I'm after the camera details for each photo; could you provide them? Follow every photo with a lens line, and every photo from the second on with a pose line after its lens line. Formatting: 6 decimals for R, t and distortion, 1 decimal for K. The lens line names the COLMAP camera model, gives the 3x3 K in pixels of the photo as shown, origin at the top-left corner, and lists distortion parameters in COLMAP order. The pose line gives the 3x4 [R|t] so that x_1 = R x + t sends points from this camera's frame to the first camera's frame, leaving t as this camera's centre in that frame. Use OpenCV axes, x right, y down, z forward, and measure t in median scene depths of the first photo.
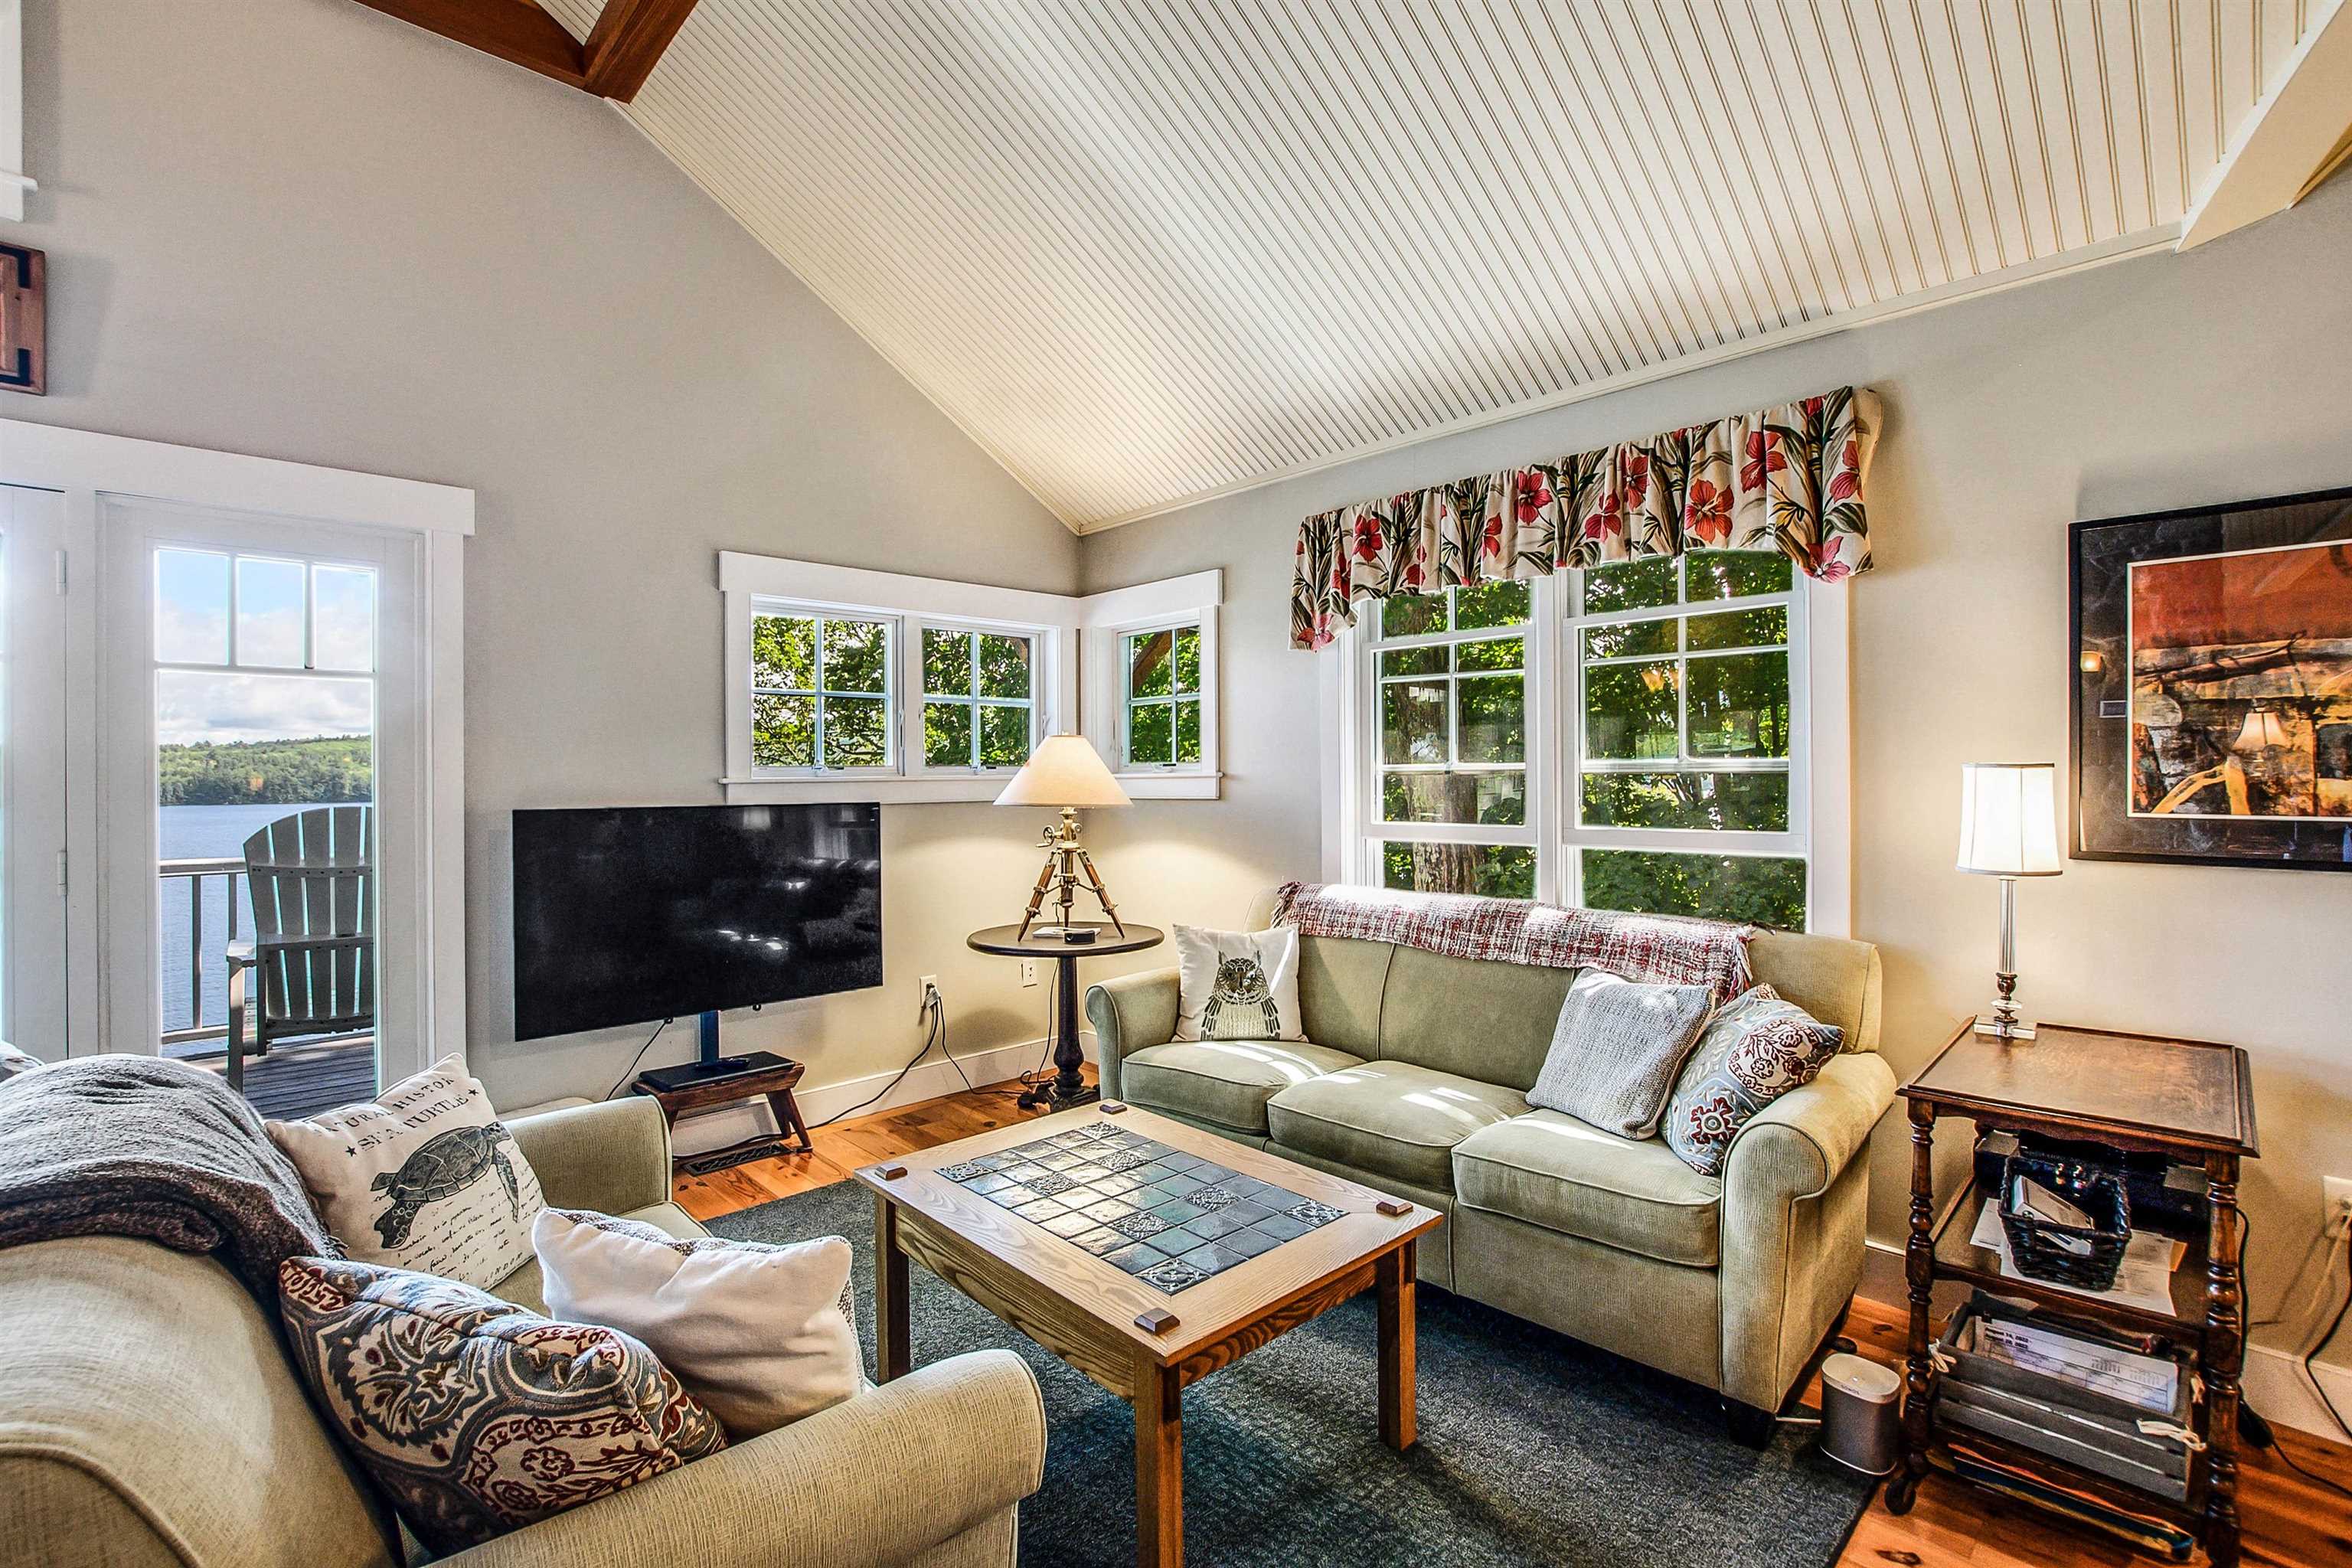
lens RADIAL K [[1061.3, 0, 1163.6], [0, 1061.3, 774.0], [0, 0, 1]] dist [-0.015681, 0.001878]
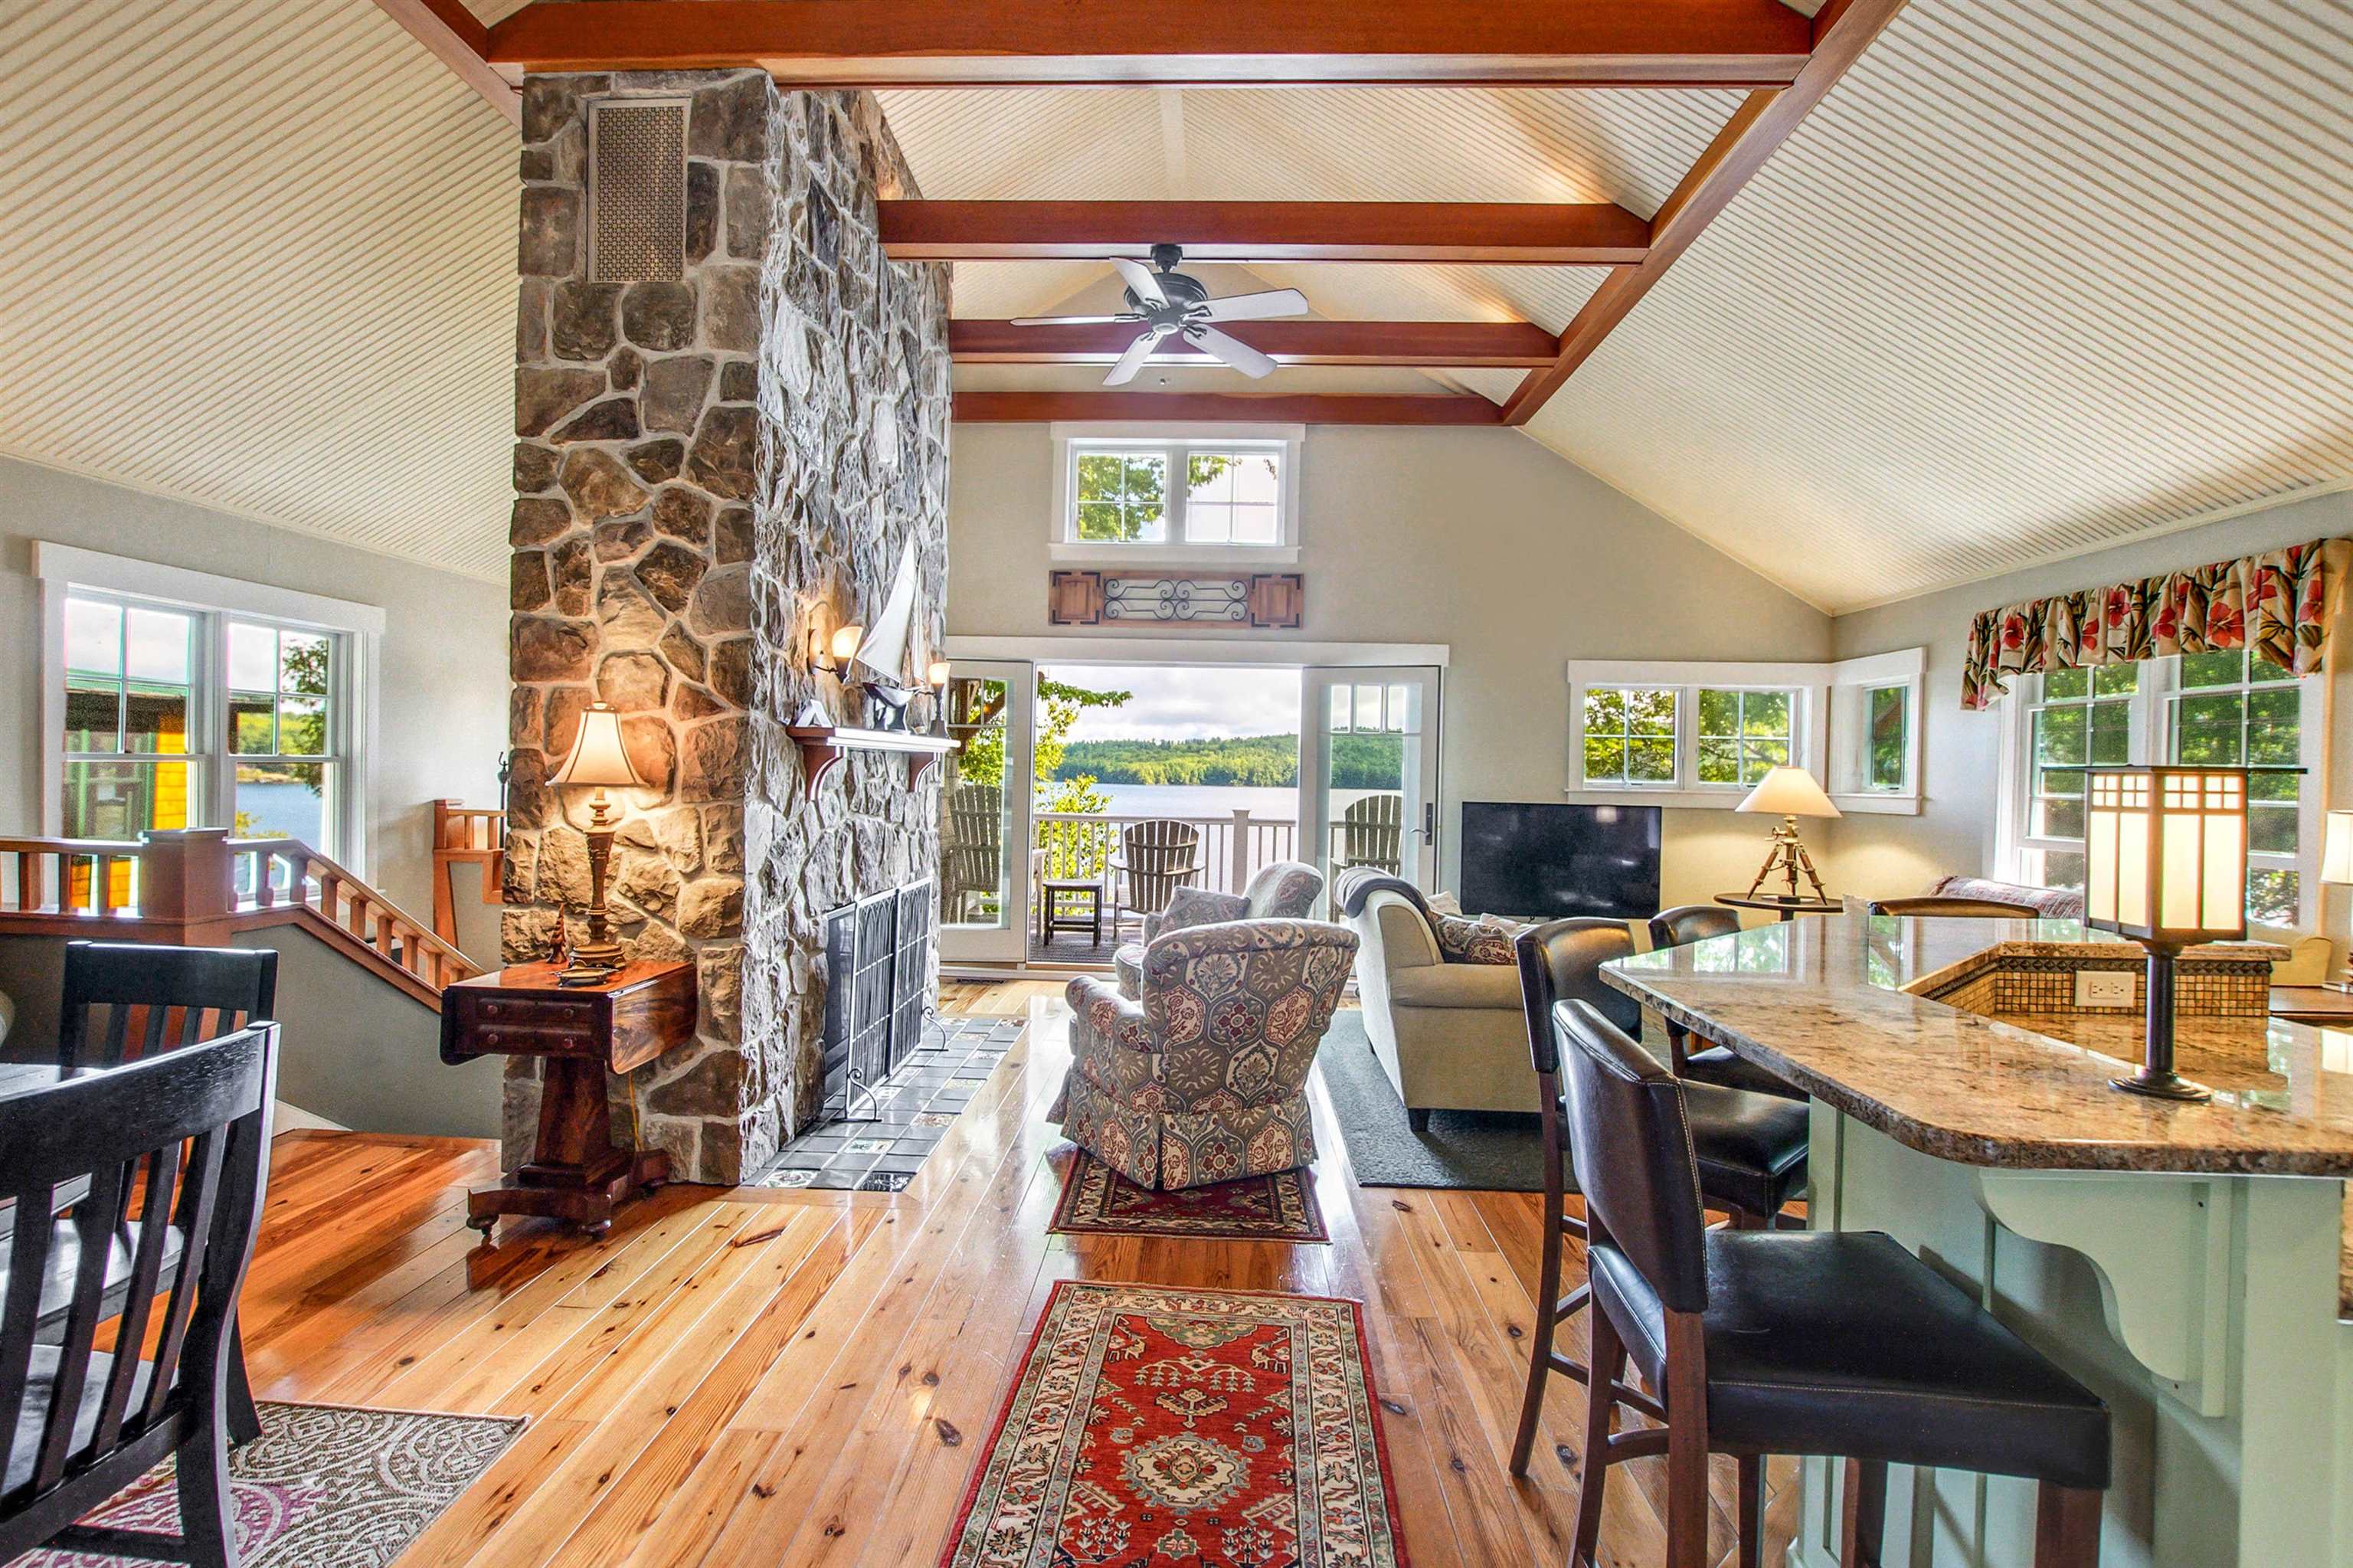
lens RADIAL K [[1061.7, 0, 1171.4], [0, 1061.7, 774.6], [0, 0, 1]] dist [-0.015681, 0.001878]
pose [[0.686387, 0.029303, -0.726646, 0.432523], [-0.027639, 0.999517, 0.014200, -0.025643], [0.726711, 0.010337, 0.686866, -0.718128]]
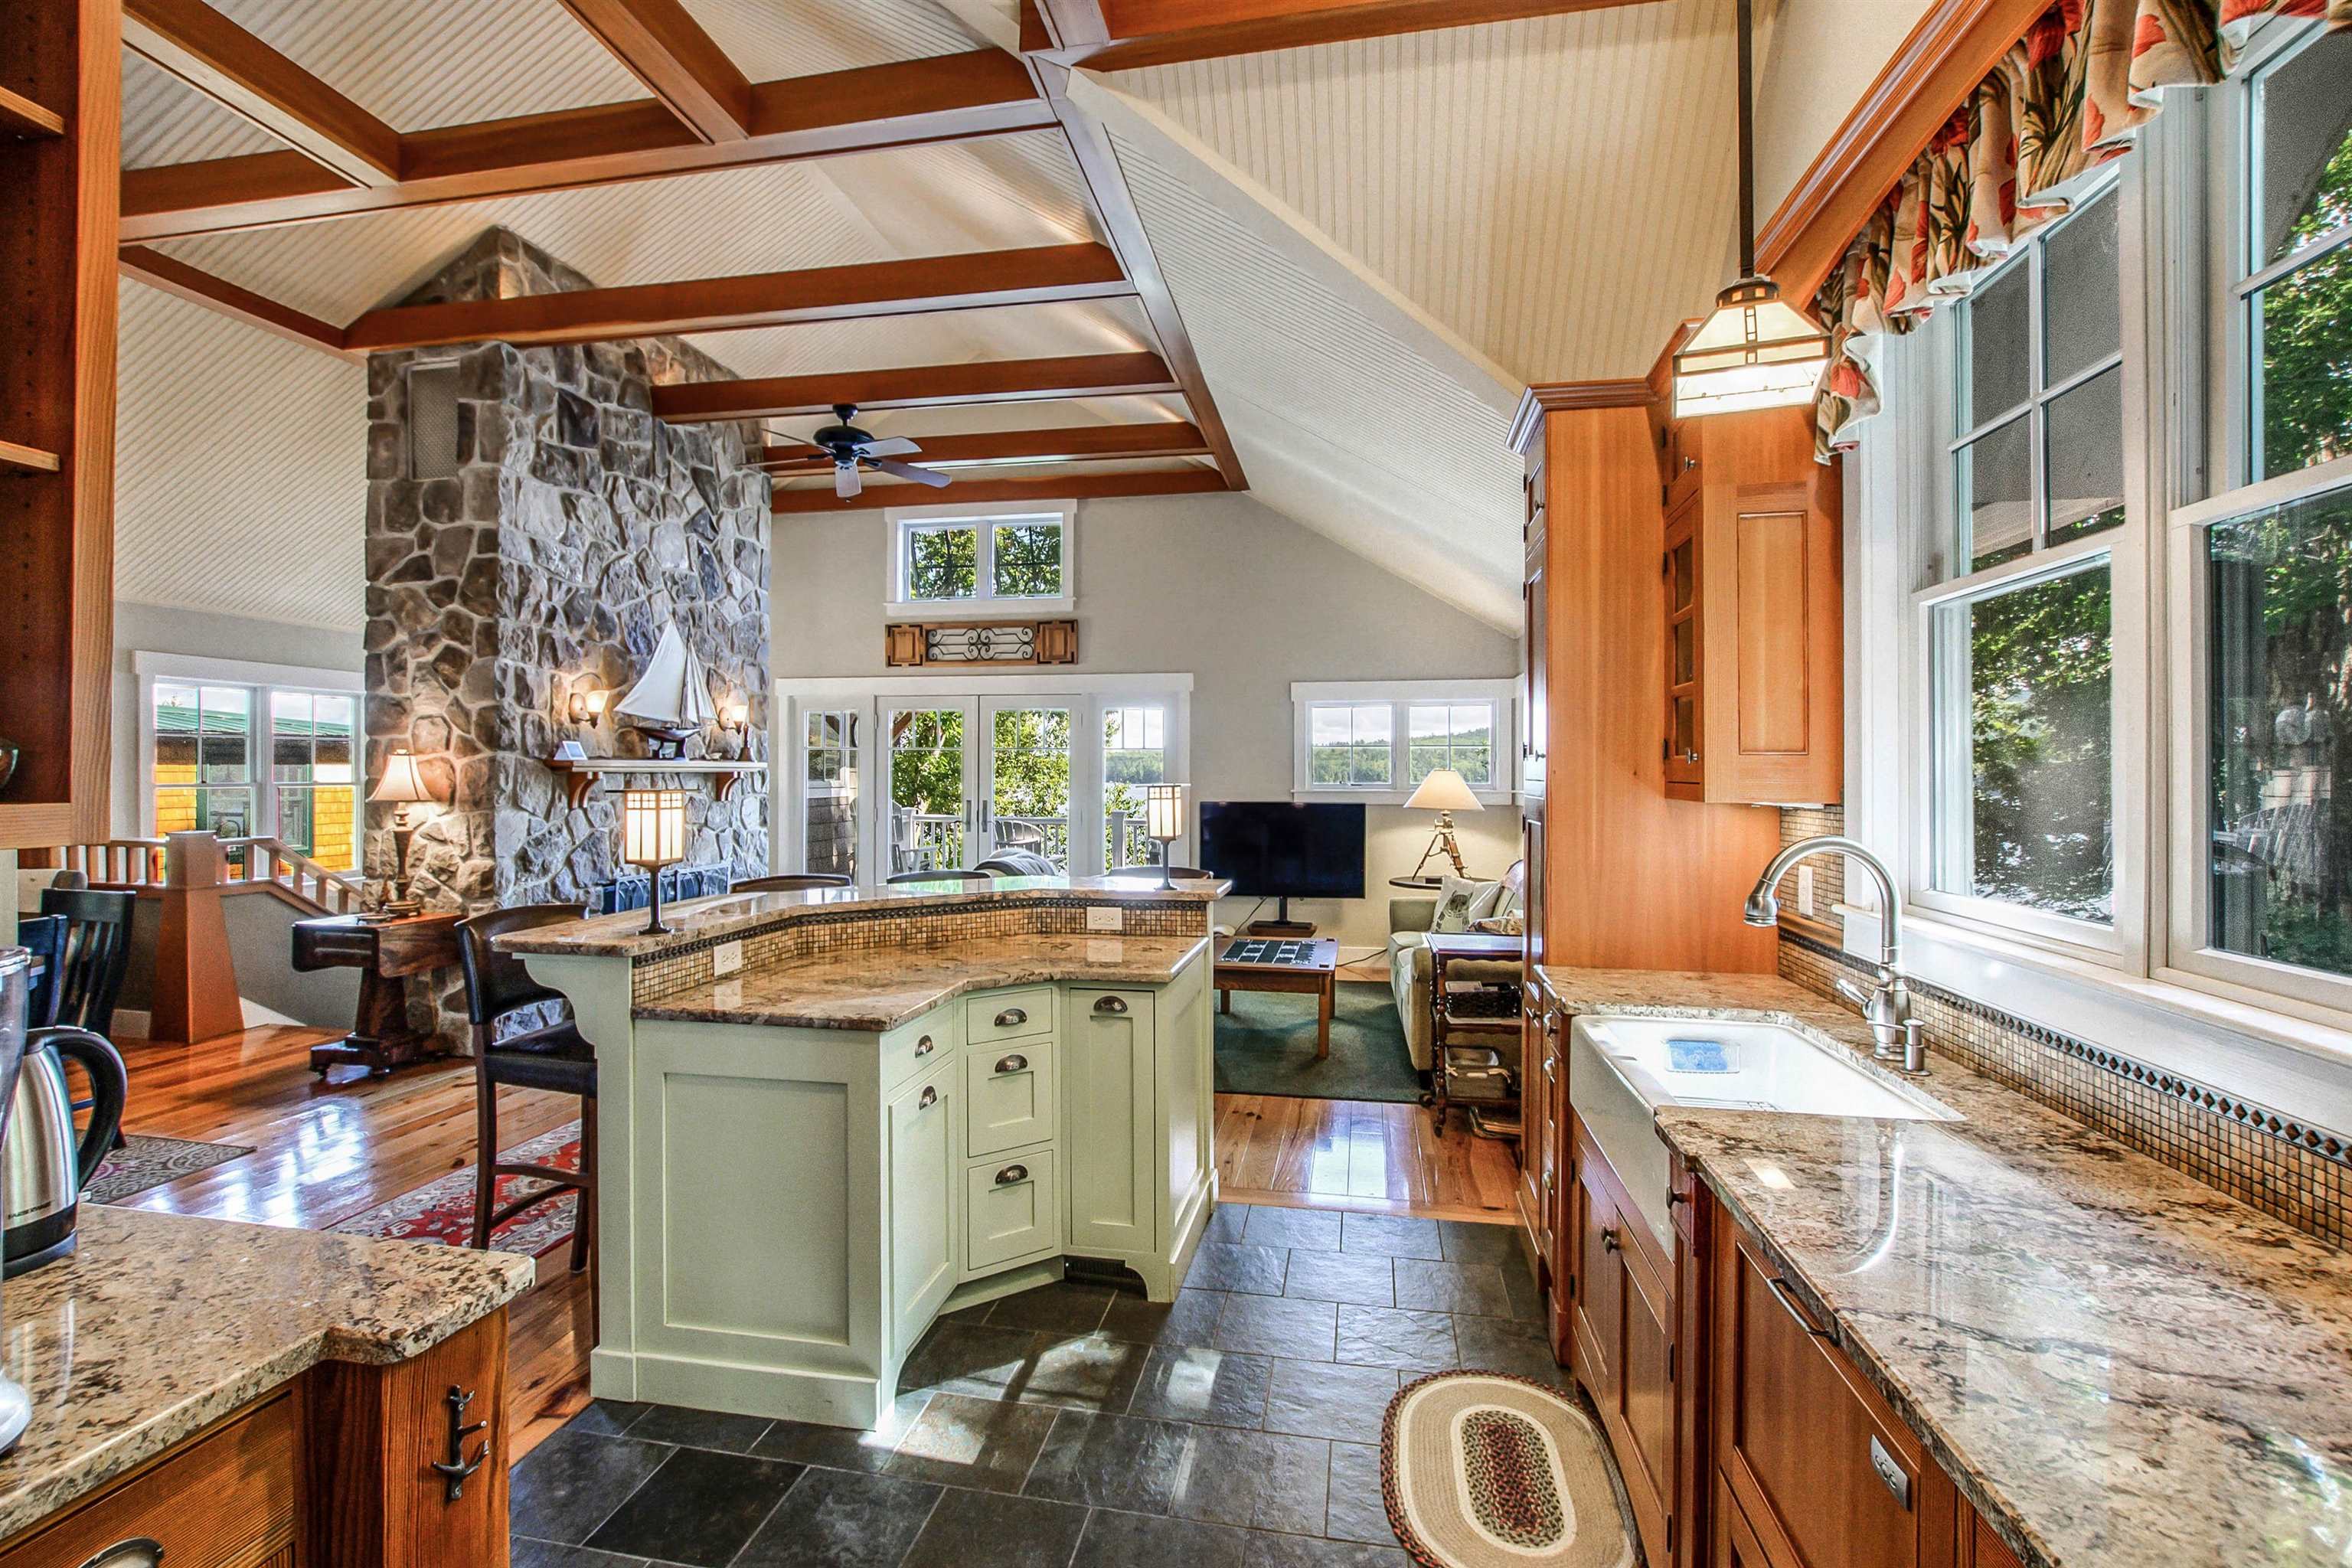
lens RADIAL K [[1061.3, 0, 1197.0], [0, 1061.3, 761.3], [0, 0, 1]] dist [-0.015681, 0.001878]
pose [[0.577477, 0.006556, -0.816380, 1.243311], [-0.008438, 0.999962, 0.002062, -0.056871], [0.816363, 0.005698, 0.577511, -0.393555]]
